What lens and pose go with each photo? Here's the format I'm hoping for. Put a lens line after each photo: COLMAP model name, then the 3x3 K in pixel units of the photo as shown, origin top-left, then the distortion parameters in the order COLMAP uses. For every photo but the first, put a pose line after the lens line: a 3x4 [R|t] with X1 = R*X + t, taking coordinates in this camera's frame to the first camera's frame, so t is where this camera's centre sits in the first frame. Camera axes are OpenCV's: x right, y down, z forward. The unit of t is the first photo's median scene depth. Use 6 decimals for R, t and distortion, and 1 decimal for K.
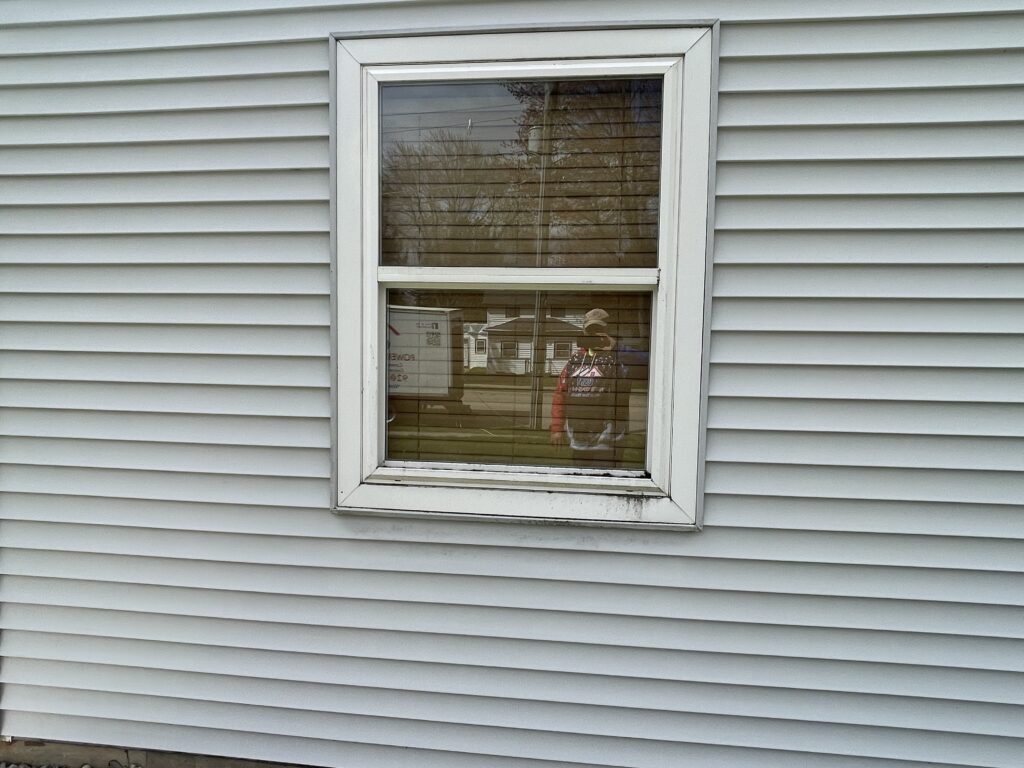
lens RADIAL K [[596.1, 0, 512.0], [0, 596.1, 384.0], [0, 0, 1]] dist [0.000417, -0.000303]
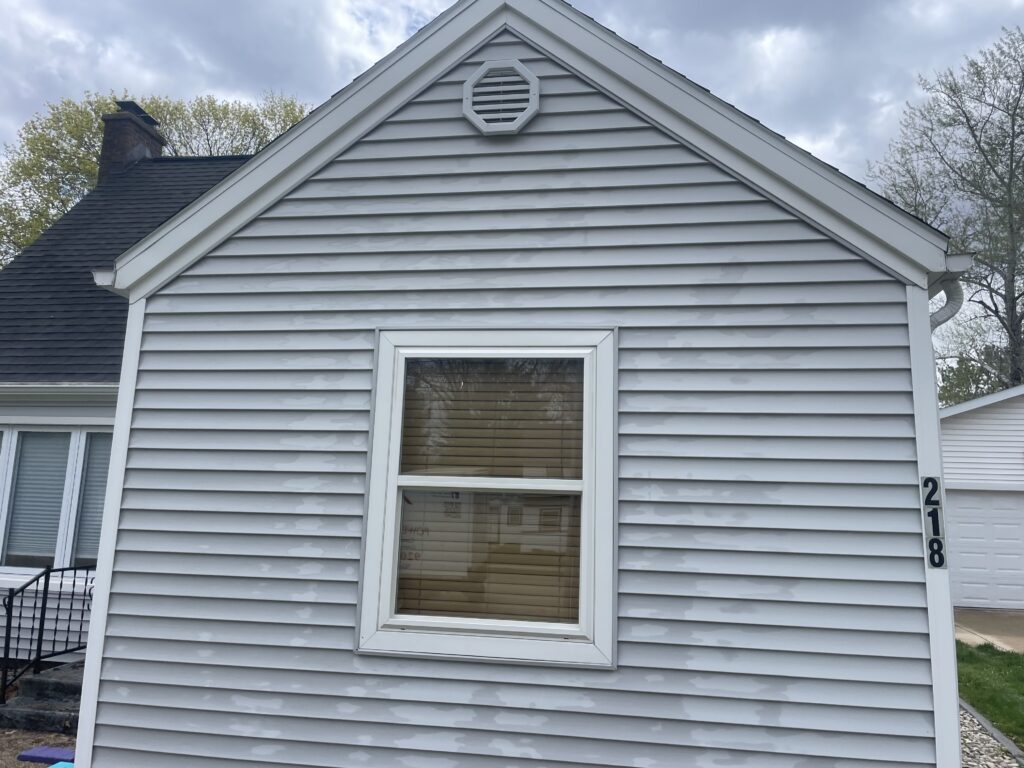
lens RADIAL K [[762.2, 0, 516.8], [0, 762.2, 368.8], [0, 0, 1]] dist [0.045726, -0.000054]
pose [[0.998504, 0.002375, -0.054628, 0.177309], [-0.016130, 0.967392, -0.252768, 0.022295], [0.052246, 0.253271, 0.965983, -0.907149]]
